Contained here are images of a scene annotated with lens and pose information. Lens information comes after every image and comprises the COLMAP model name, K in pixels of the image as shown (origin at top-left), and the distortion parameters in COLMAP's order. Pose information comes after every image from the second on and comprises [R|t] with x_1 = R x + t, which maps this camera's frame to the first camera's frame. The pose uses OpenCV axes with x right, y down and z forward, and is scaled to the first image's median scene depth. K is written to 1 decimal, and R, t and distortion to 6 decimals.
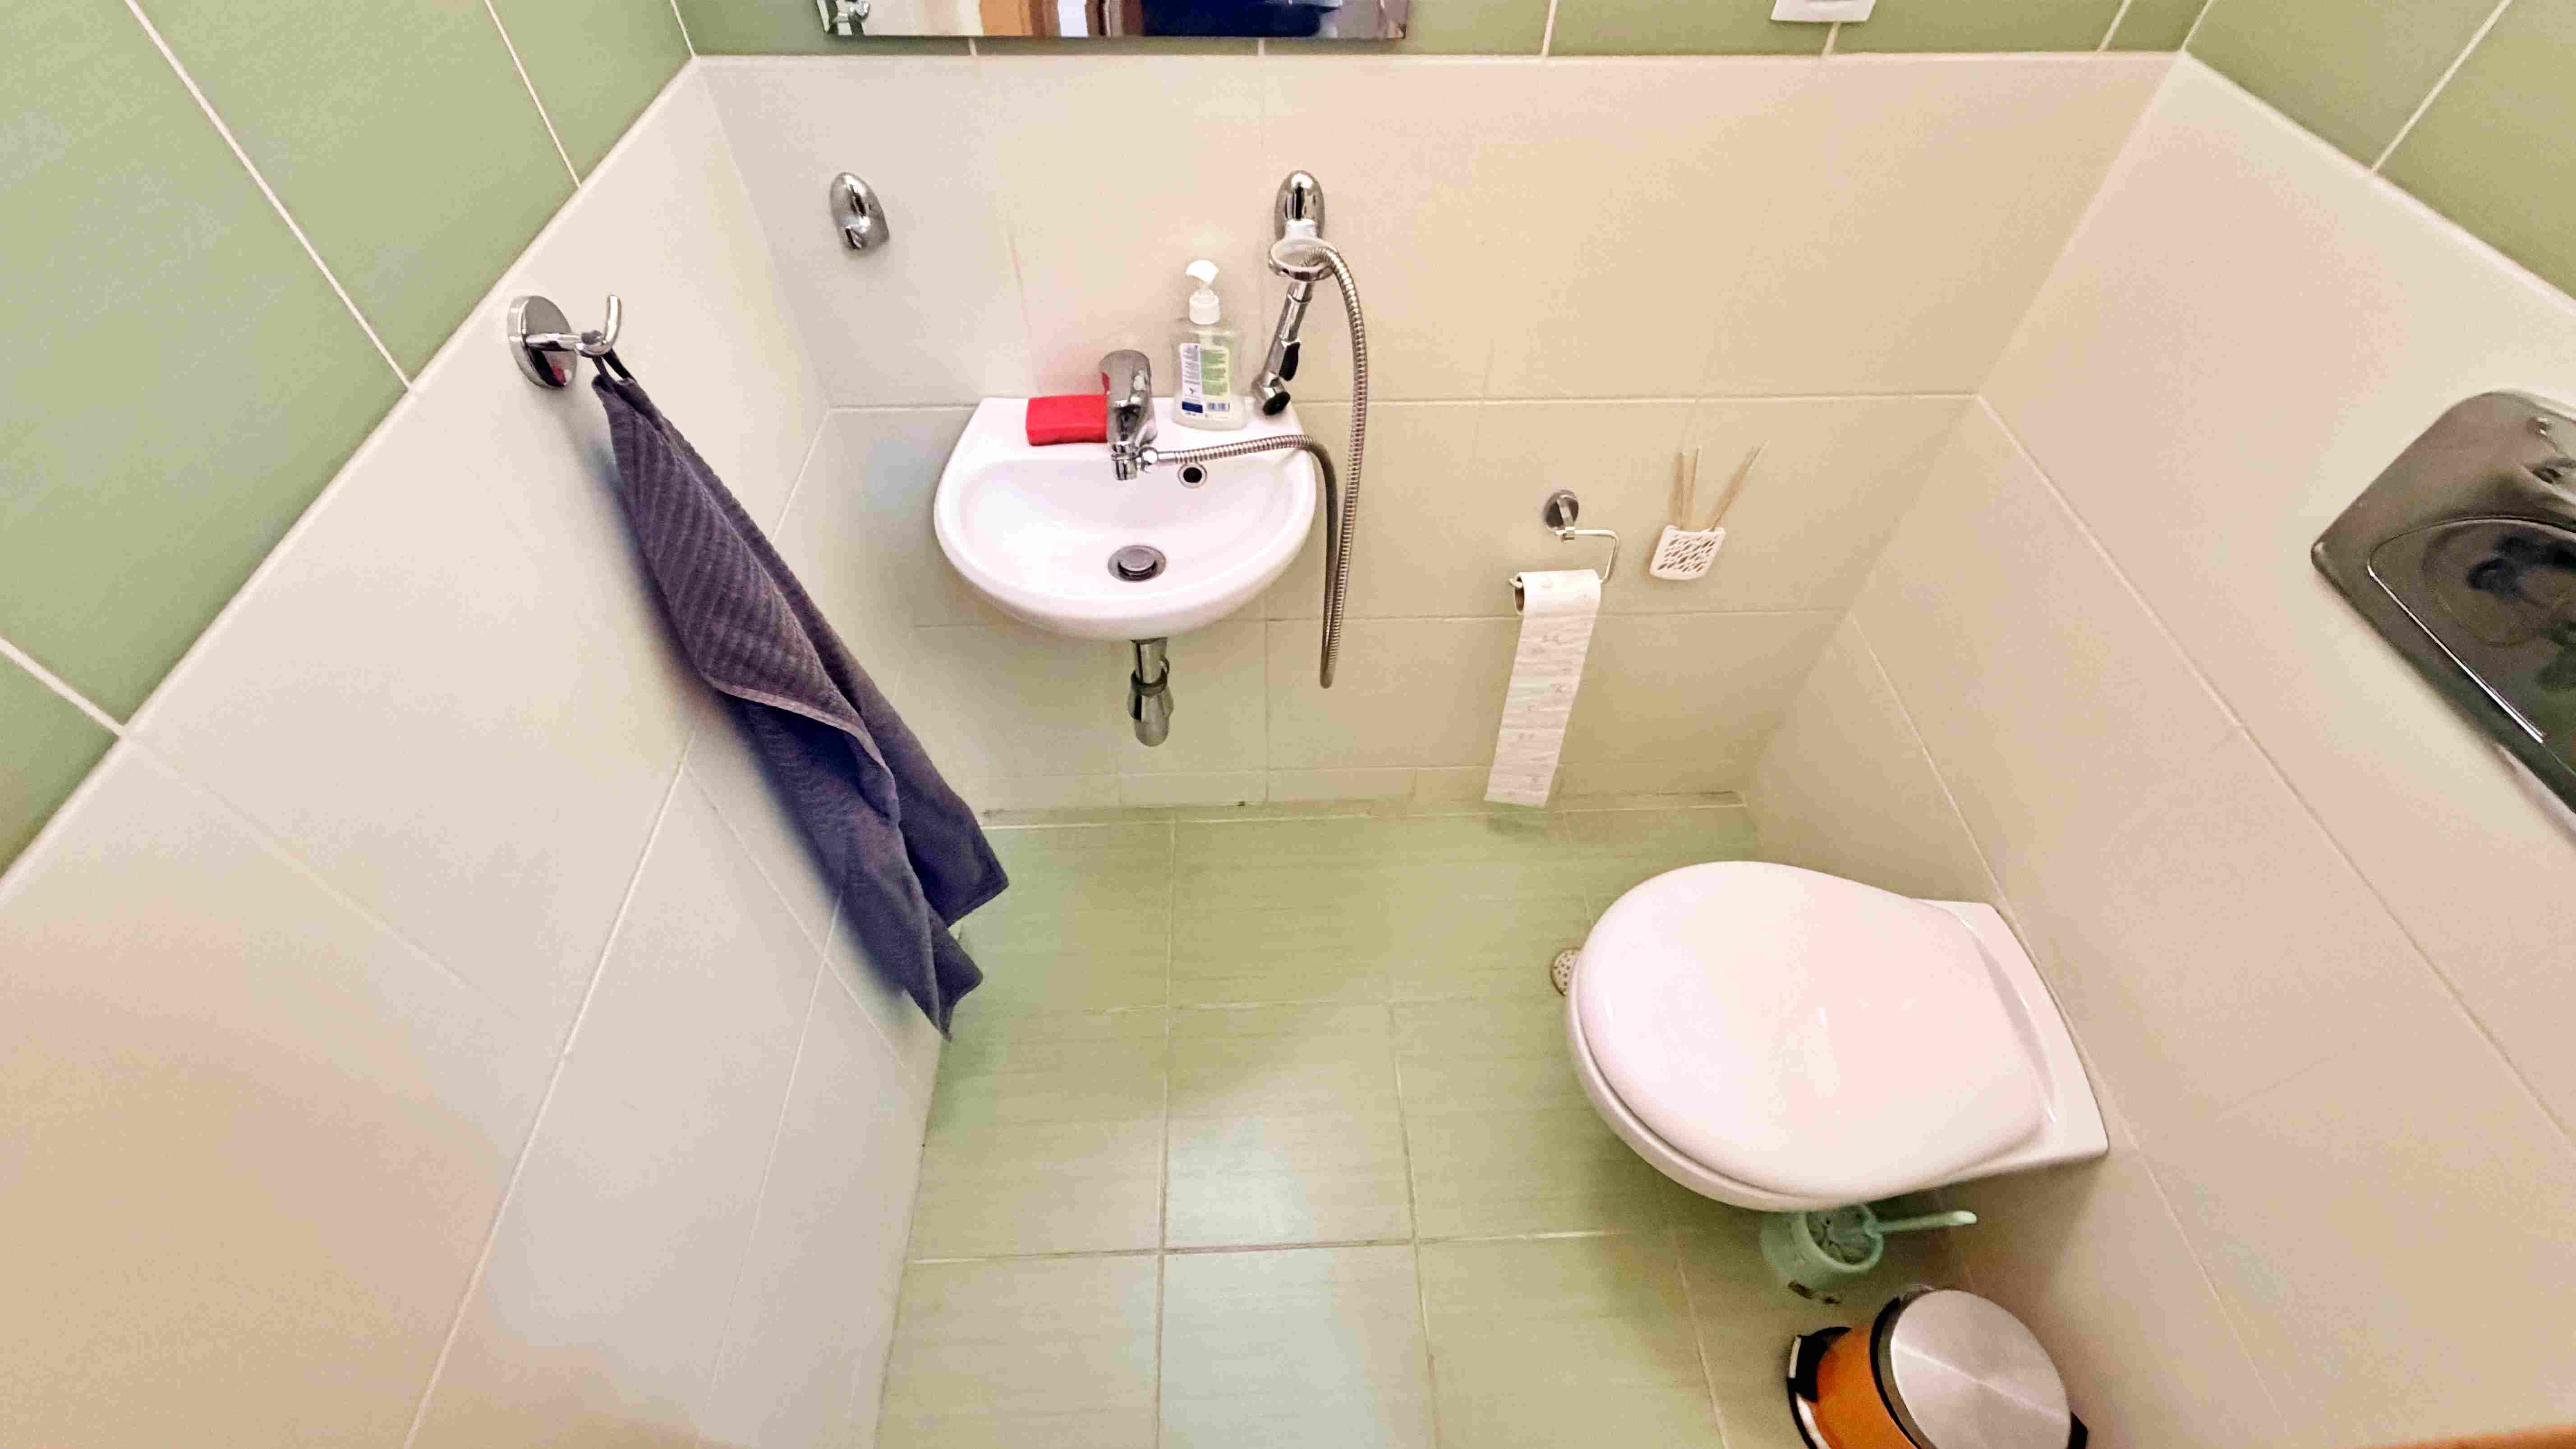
lens RADIAL K [[1023.4, 0, 1278.1], [0, 1023.4, 721.0], [0, 0, 1]] dist [-0.000621, -0.000025]
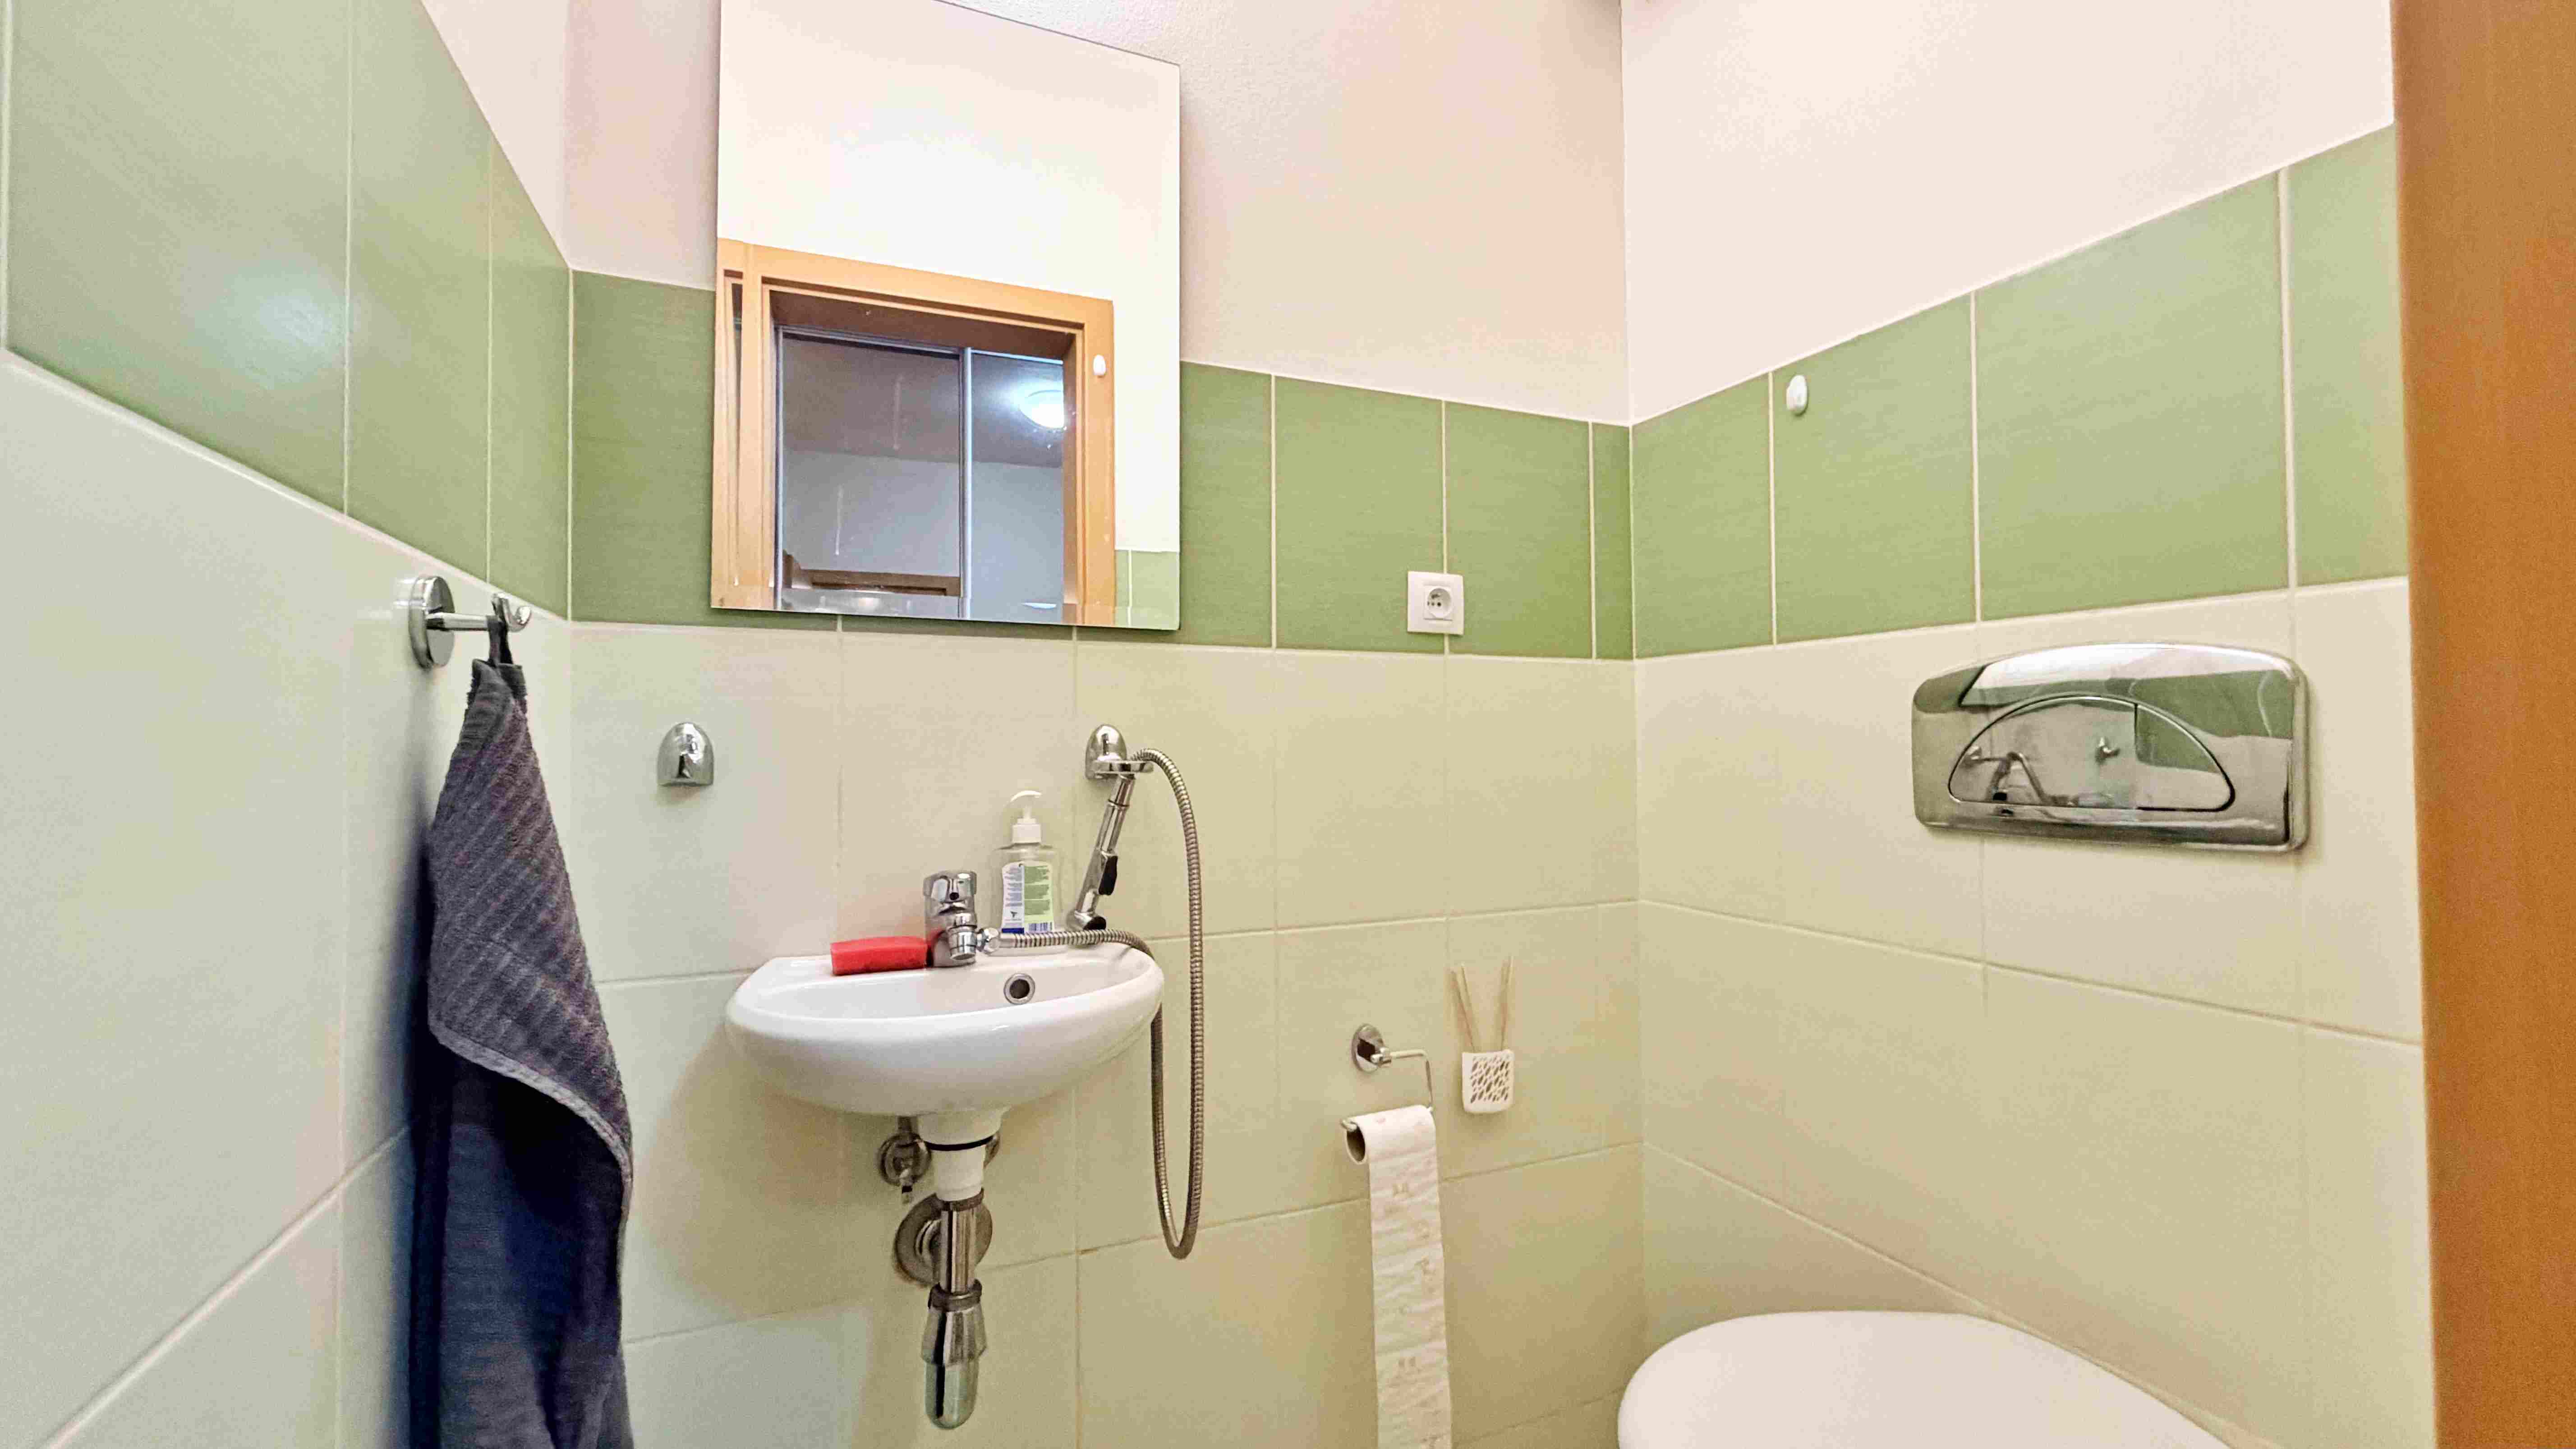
lens RADIAL K [[1020.3, 0, 1294.2], [0, 1020.3, 727.6], [0, 0, 1]] dist [0.000888, 0.000117]
pose [[0.929895, -0.015717, 0.367490, -0.197390], [0.294675, 0.629779, -0.718710, 0.373395], [-0.220142, 0.776615, 0.590260, 0.206847]]
